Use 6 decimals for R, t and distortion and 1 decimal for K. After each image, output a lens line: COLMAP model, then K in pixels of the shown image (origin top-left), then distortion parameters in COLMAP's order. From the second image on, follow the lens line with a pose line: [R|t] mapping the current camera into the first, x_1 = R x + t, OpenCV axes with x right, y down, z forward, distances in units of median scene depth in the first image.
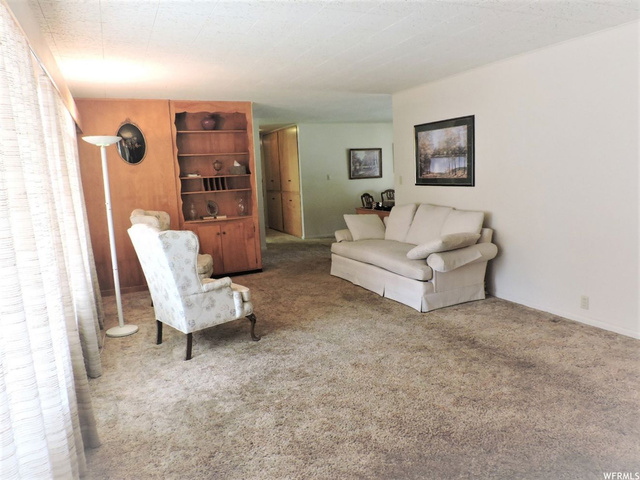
lens RADIAL K [[458.0, 0, 320.5], [0, 458.0, 242.2], [0, 0, 1]] dist [-0.027516, 0.002588]
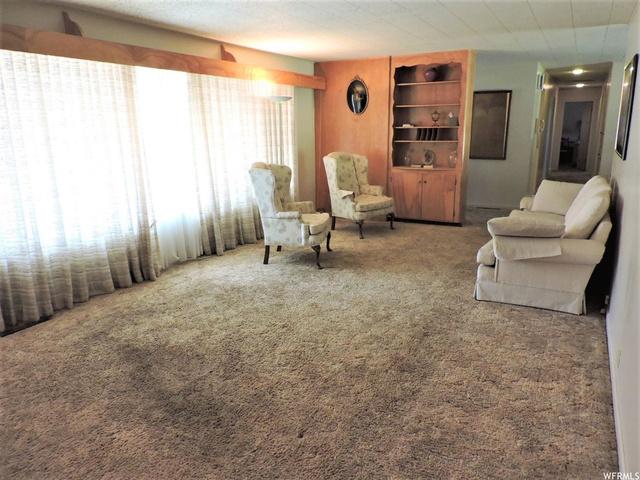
lens RADIAL K [[458.0, 0, 319.9], [0, 458.0, 236.0], [0, 0, 1]] dist [-0.027516, 0.002588]
pose [[0.582153, 0.227455, -0.780616, 0.703202], [-0.136560, 0.973788, 0.181900, -0.080457], [0.801529, 0.000707, 0.597955, 0.247443]]
